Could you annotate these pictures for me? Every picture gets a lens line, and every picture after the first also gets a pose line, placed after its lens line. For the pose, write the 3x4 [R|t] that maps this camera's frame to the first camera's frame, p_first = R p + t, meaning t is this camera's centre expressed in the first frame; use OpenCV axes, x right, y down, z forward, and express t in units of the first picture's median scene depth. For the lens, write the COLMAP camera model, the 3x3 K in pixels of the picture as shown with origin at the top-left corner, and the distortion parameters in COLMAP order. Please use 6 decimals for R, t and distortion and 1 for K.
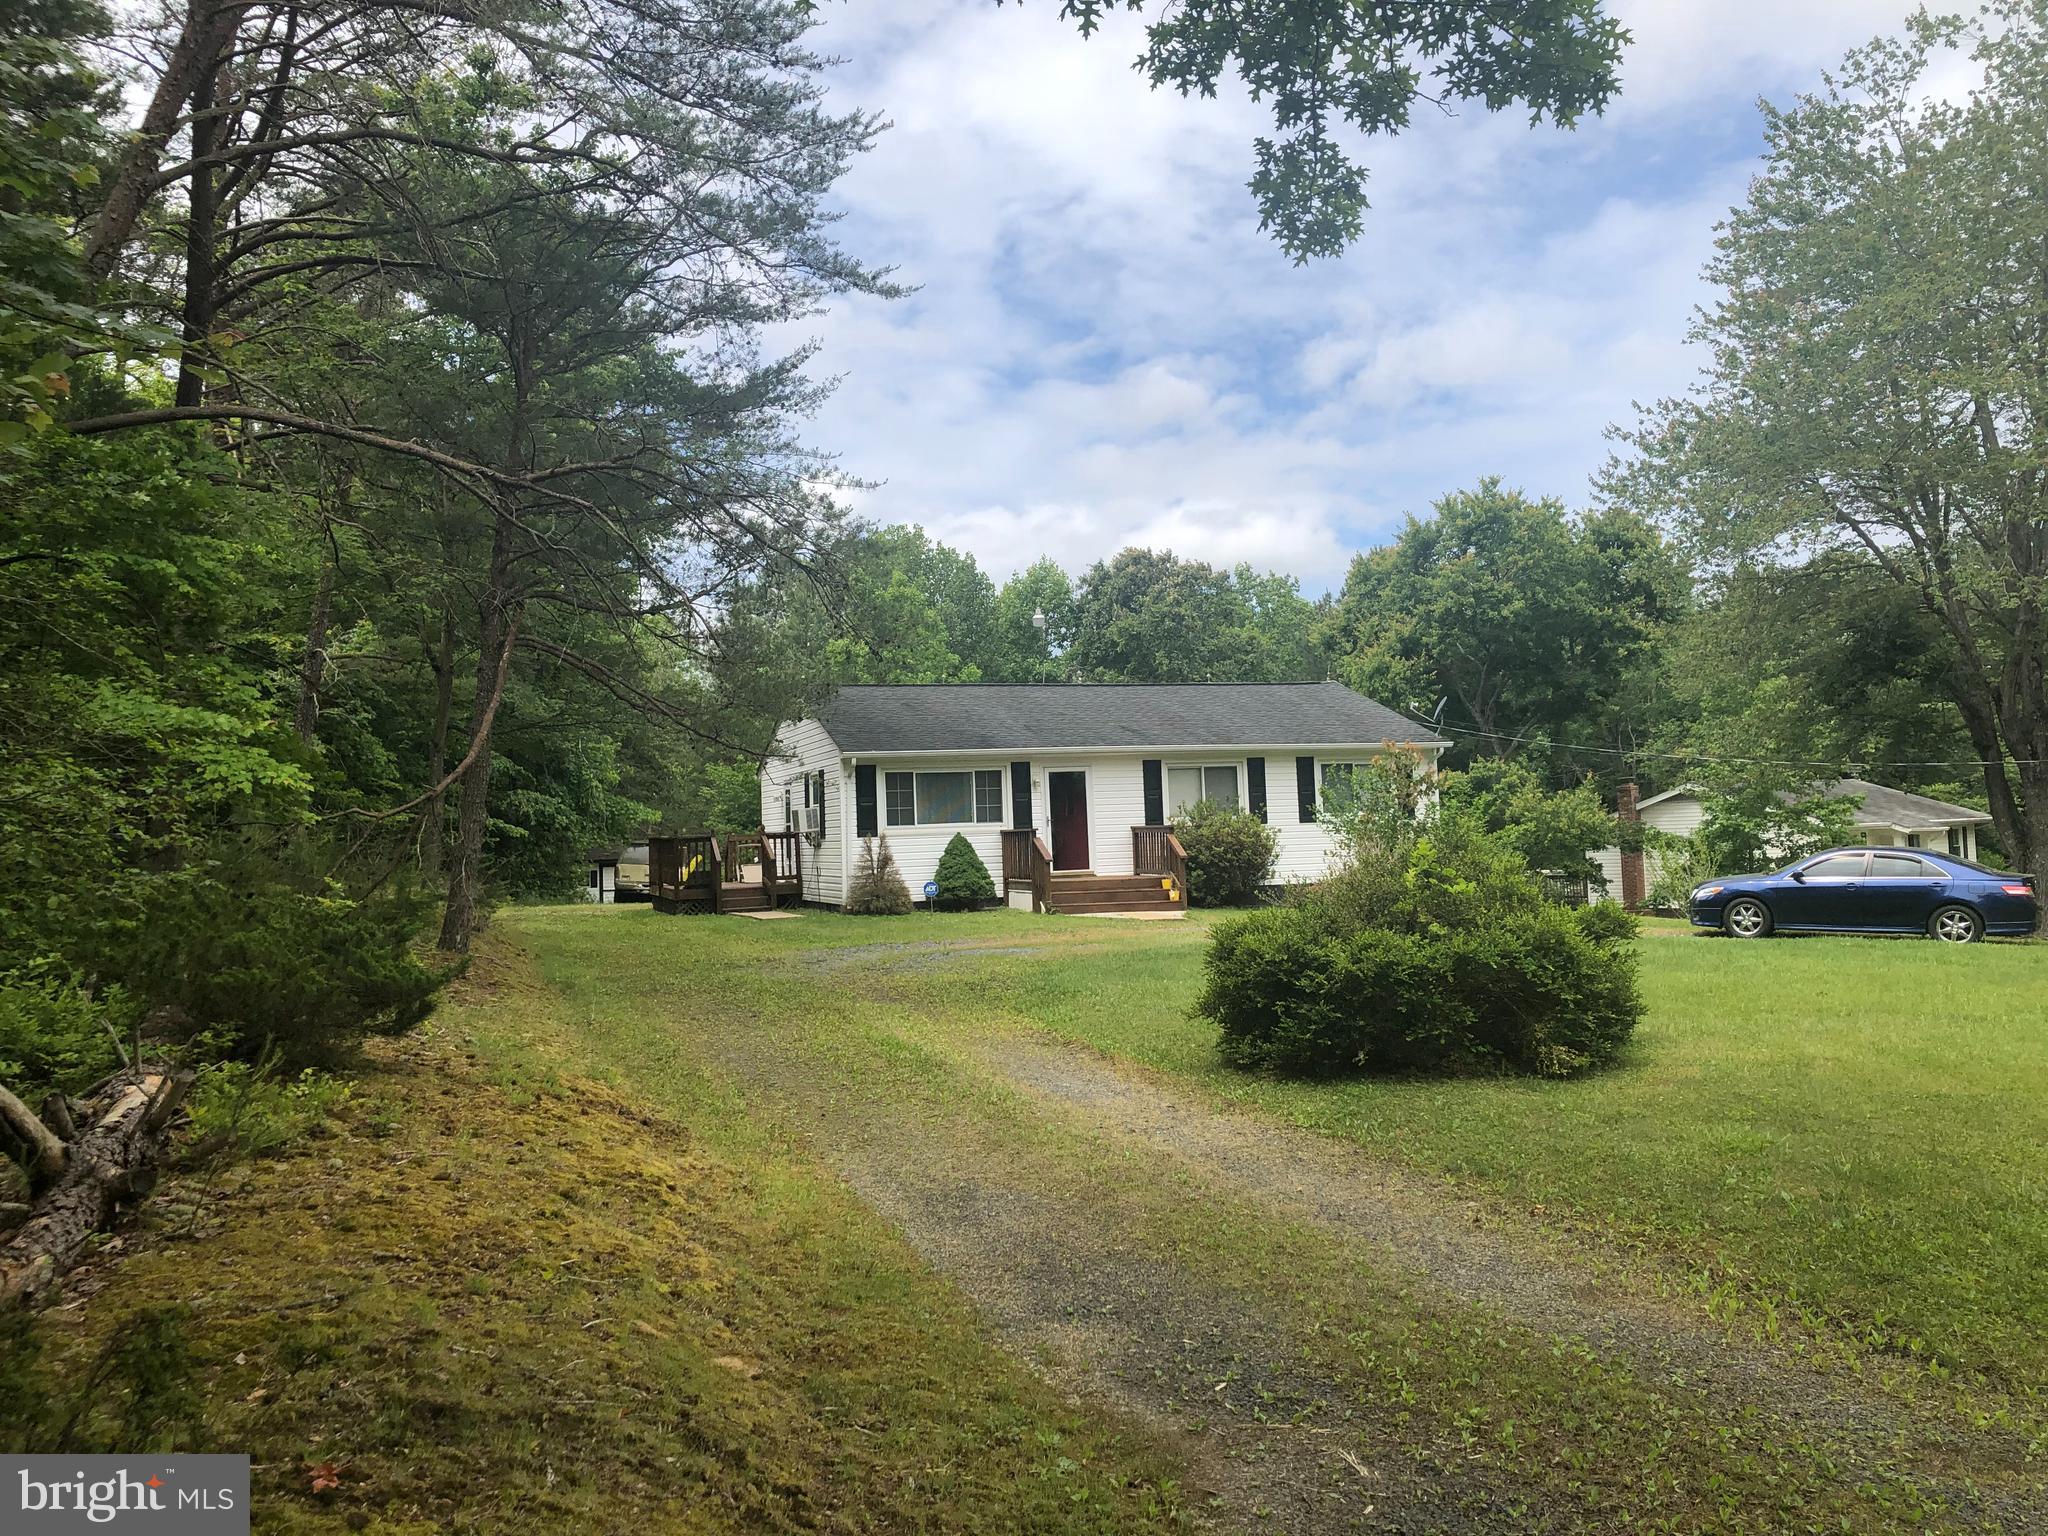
lens RADIAL K [[1675.8, 0, 1017.8], [0, 1675.8, 785.2], [0, 0, 1]] dist [0.029459, -0.037165]
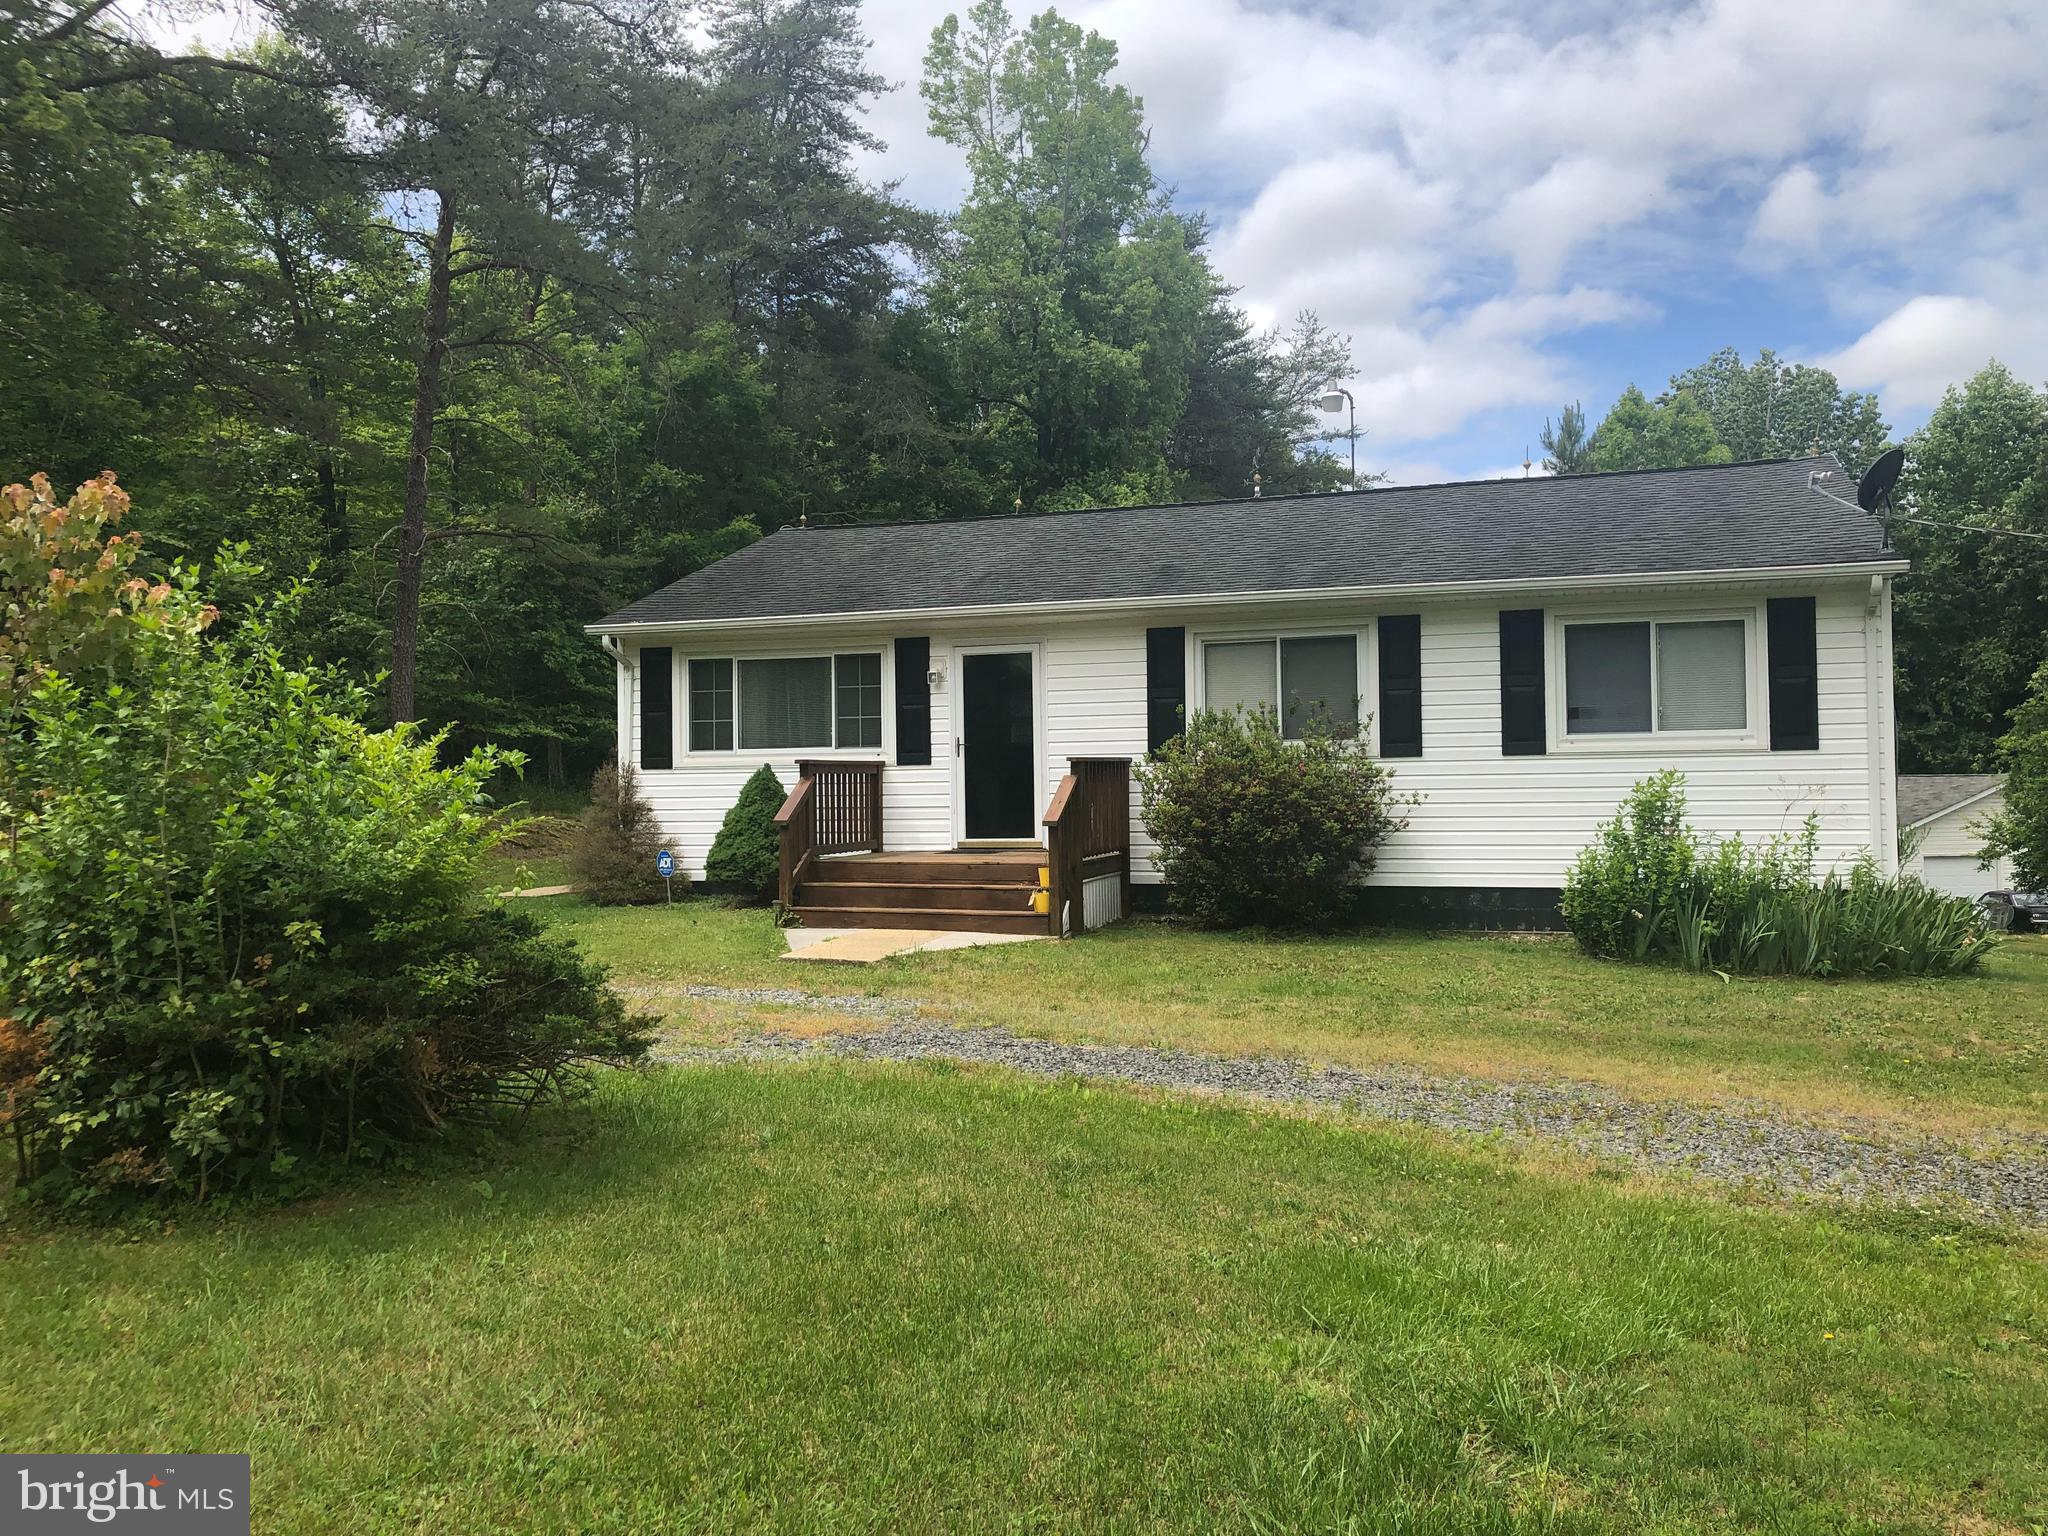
lens RADIAL K [[1675.8, 0, 1018.0], [0, 1675.8, 767.0], [0, 0, 1]] dist [0.029459, -0.037165]
pose [[0.799769, 0.007166, -0.600265, 0.355041], [-0.006041, 0.999974, 0.003890, 0.026059], [0.600278, 0.000515, 0.799791, 0.581327]]
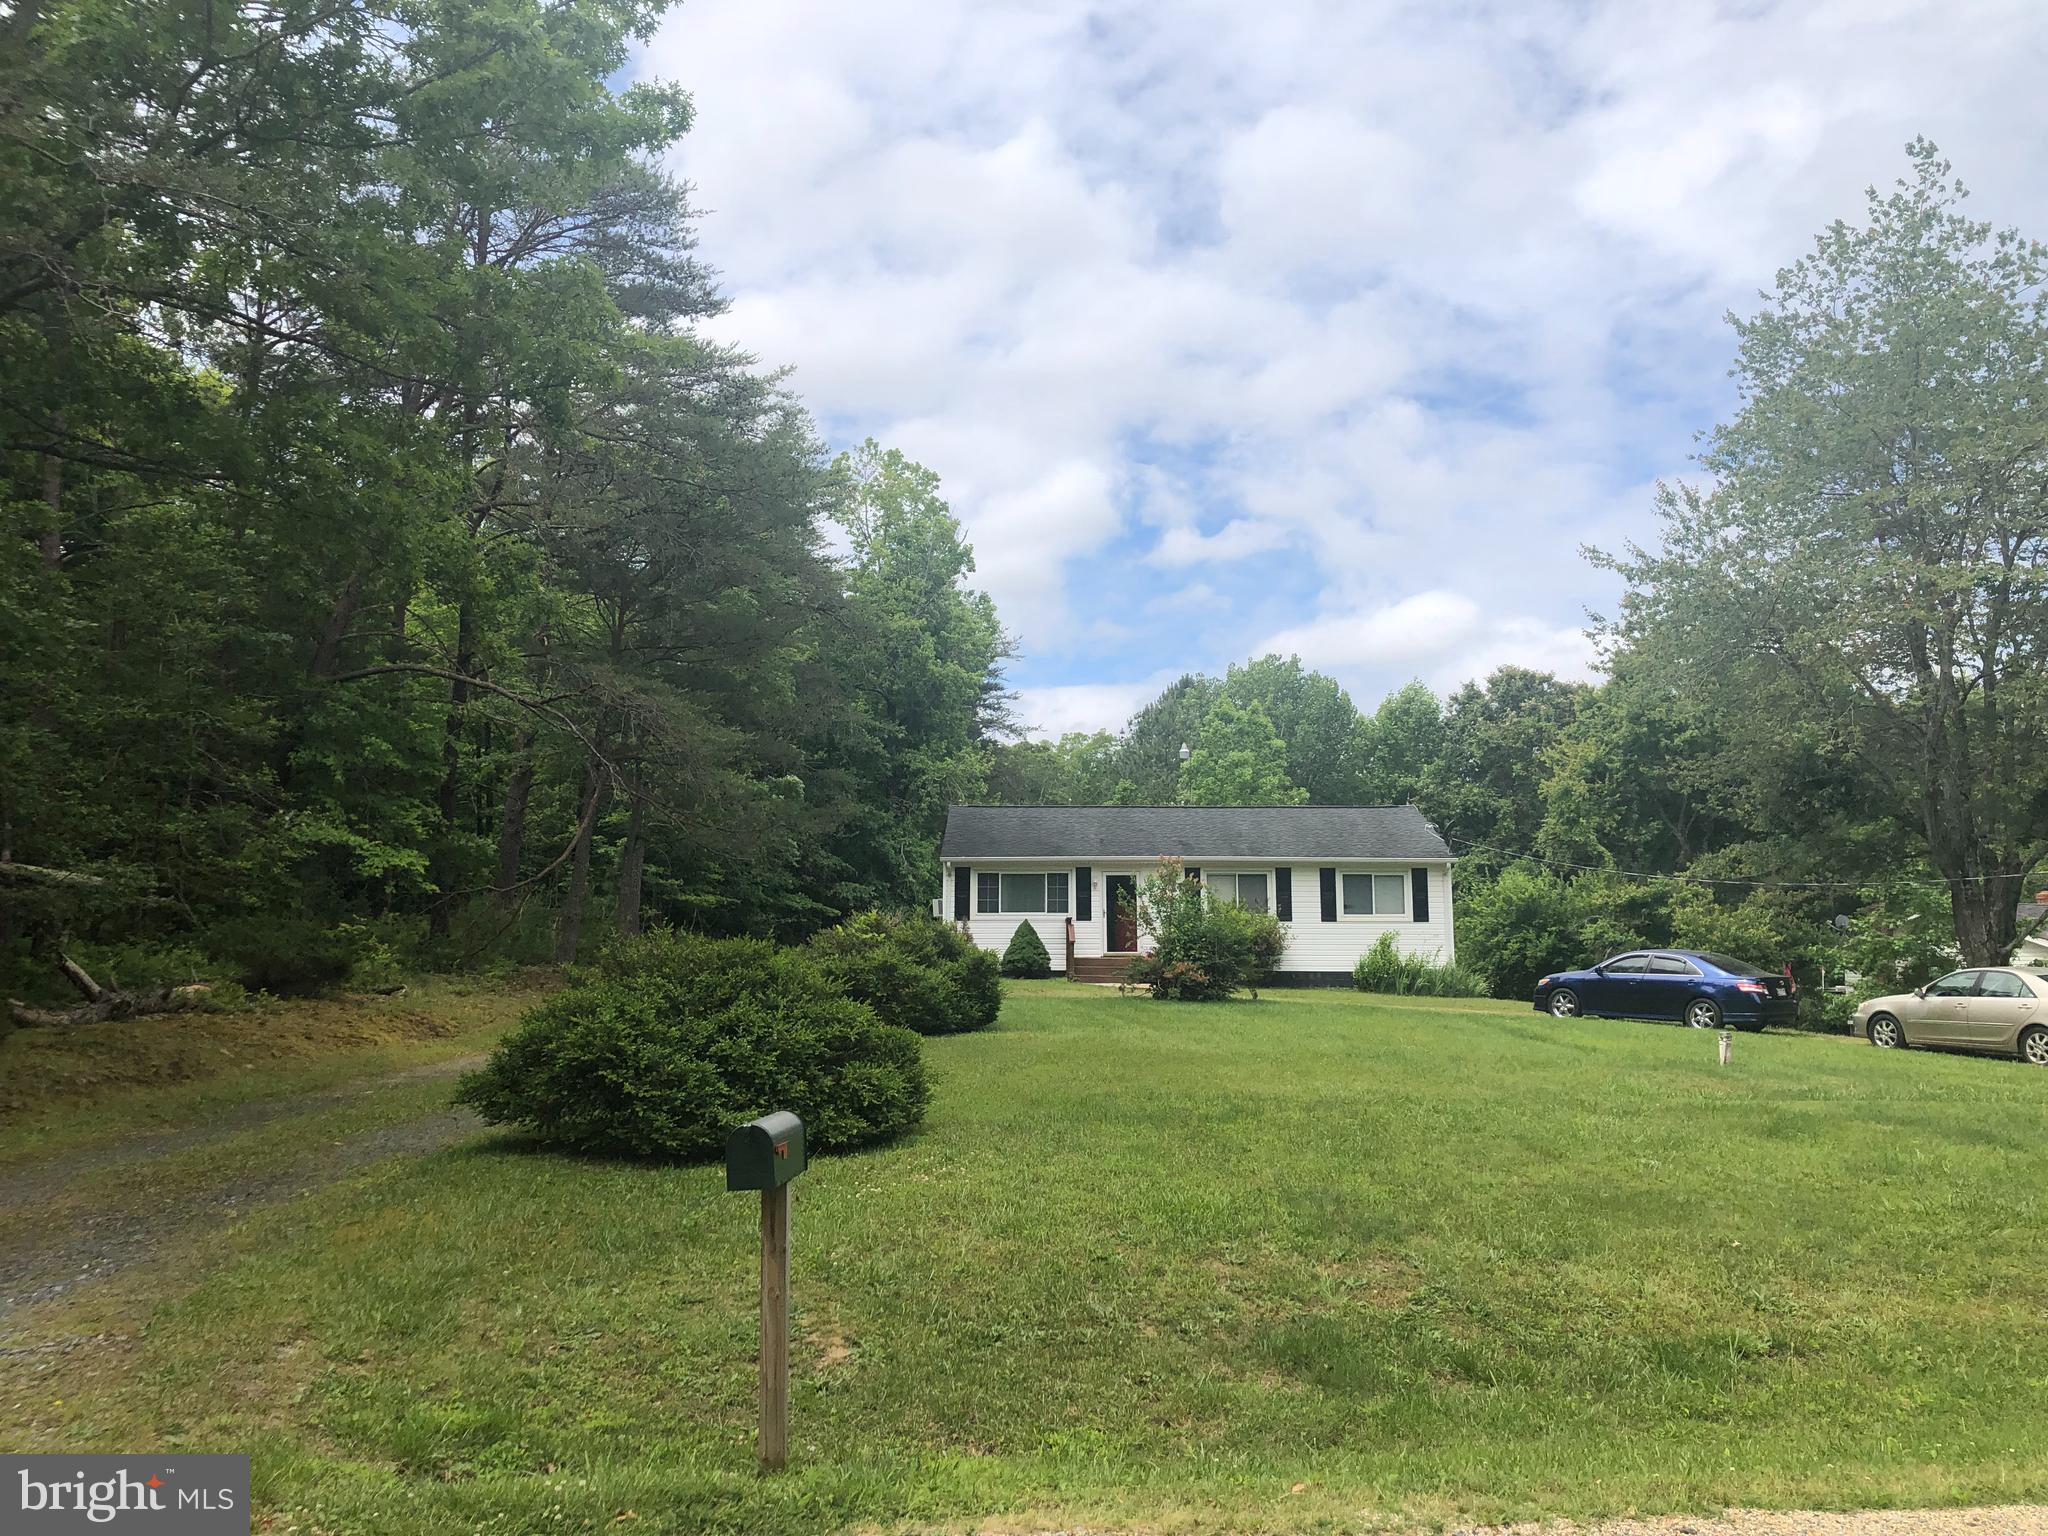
lens RADIAL K [[1675.8, 0, 1025.7], [0, 1675.8, 760.7], [0, 0, 1]] dist [0.029459, -0.037165]
pose [[0.938644, -0.003602, -0.344869, 0.409631], [-0.023645, 0.996921, -0.074769, 0.002293], [0.344076, 0.078336, 0.935668, -0.247538]]
